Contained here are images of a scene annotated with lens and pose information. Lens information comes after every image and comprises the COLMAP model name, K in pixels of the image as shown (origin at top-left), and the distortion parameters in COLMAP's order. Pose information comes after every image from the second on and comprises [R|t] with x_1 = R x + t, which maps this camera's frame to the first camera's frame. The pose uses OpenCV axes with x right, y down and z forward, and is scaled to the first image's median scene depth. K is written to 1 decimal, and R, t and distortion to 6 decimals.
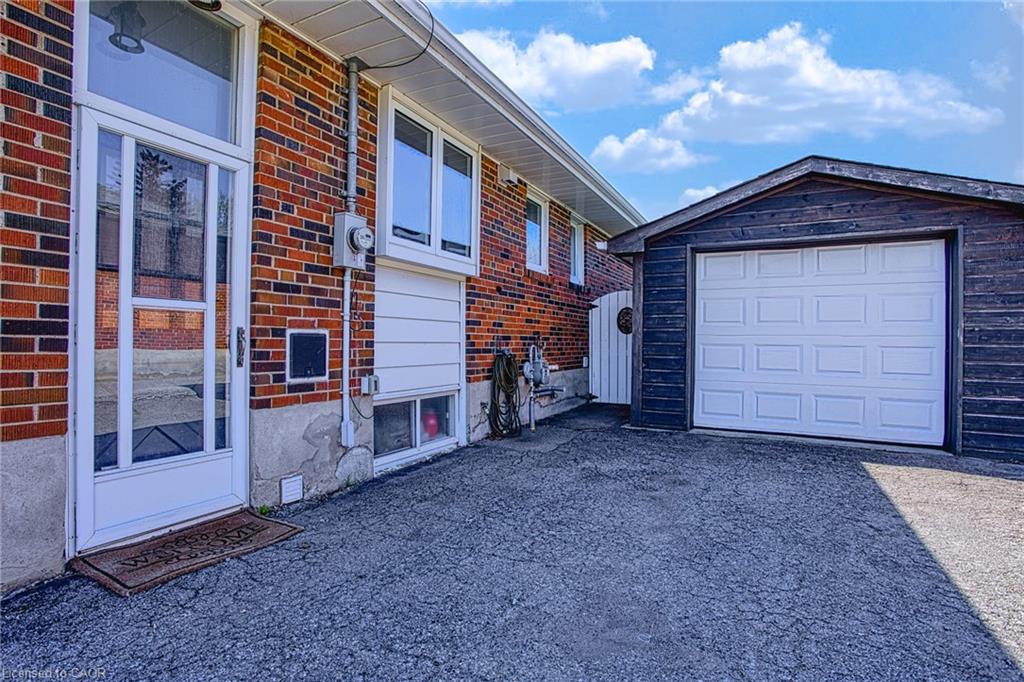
lens RADIAL K [[499.5, 0, 507.0], [0, 499.5, 339.5], [0, 0, 1]] dist [-0.073429, 0.032849]
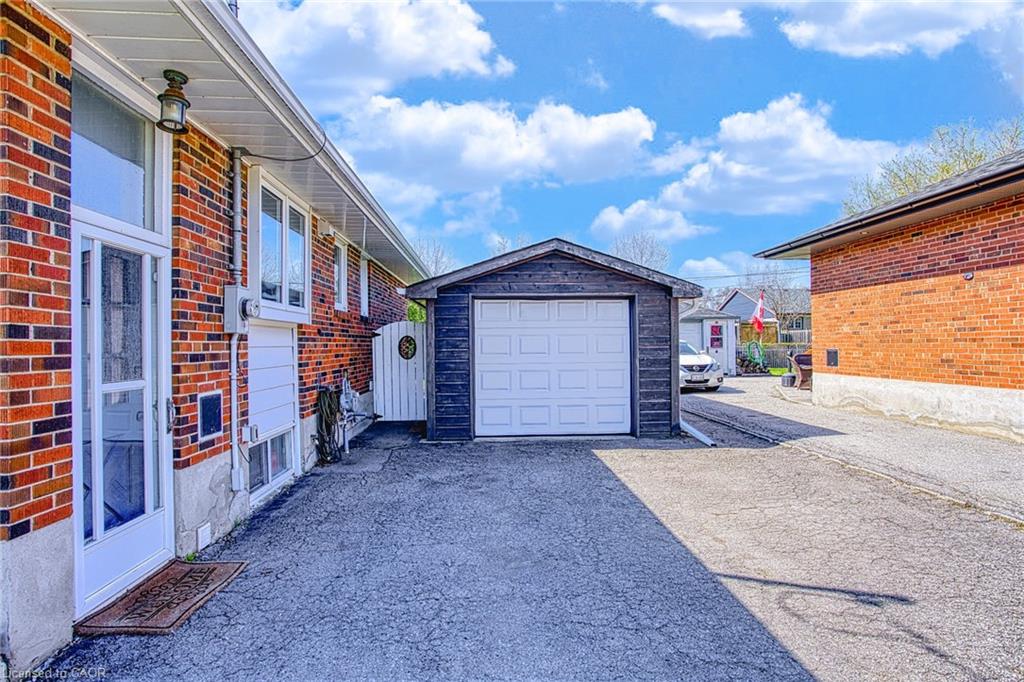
lens RADIAL K [[518.2, 0, 512.0], [0, 518.2, 341.0], [0, 0, 1]] dist [-0.075960, 0.036571]
pose [[0.855280, -0.016136, 0.517914, -0.377246], [0.017393, 0.999846, 0.002428, -0.116650], [-0.517874, 0.006932, 0.855429, -0.315135]]
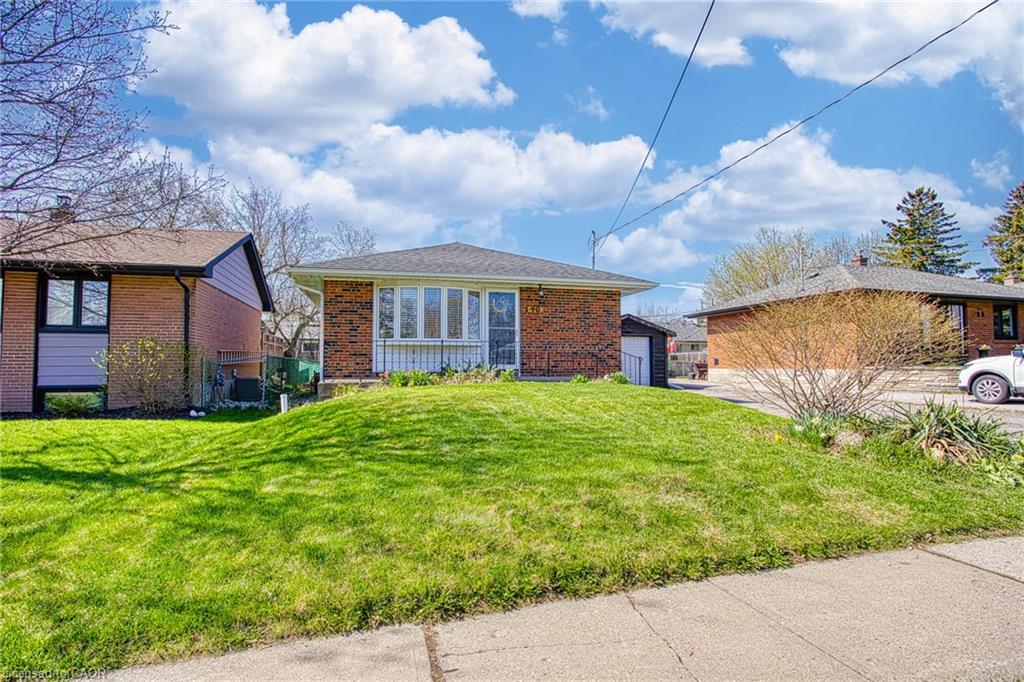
lens RADIAL K [[518.2, 0, 512.0], [0, 518.2, 341.0], [0, 0, 1]] dist [-0.075960, 0.036571]
pose [[0.709511, 0.022913, 0.704322, -4.021147], [0.005542, 0.999259, -0.038090, -0.023674], [-0.704672, 0.030929, 0.708858, -1.698789]]
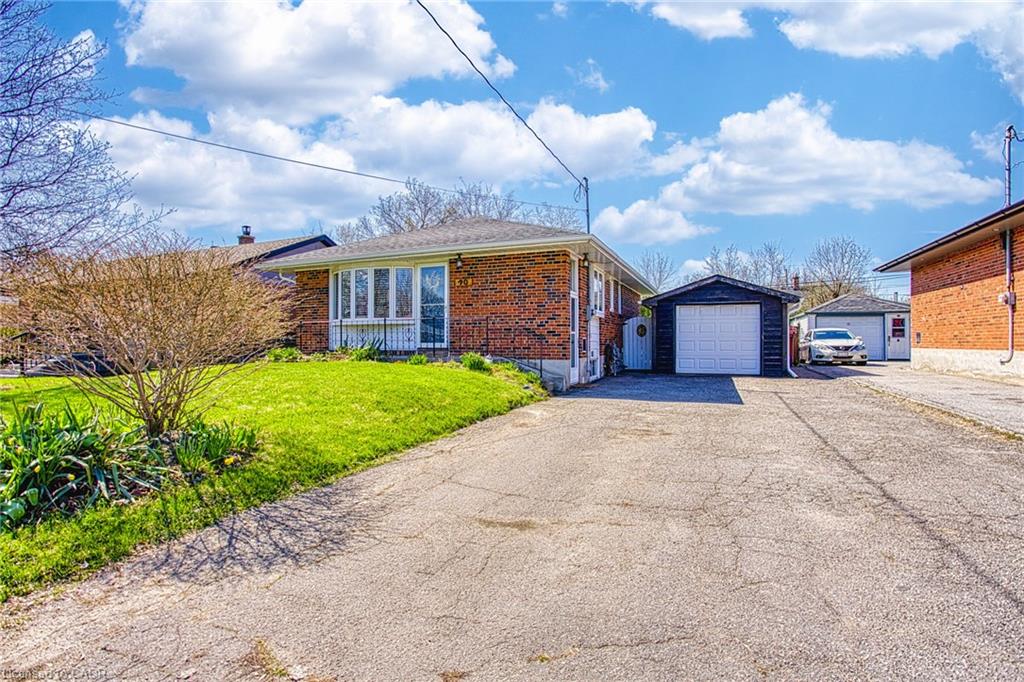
lens RADIAL K [[518.2, 0, 512.0], [0, 518.2, 341.0], [0, 0, 1]] dist [-0.075960, 0.036571]
pose [[0.993724, -0.010845, 0.111333, -1.270304], [0.010542, 0.999939, 0.003309, -0.014805], [-0.111362, -0.002114, 0.993778, -2.595415]]
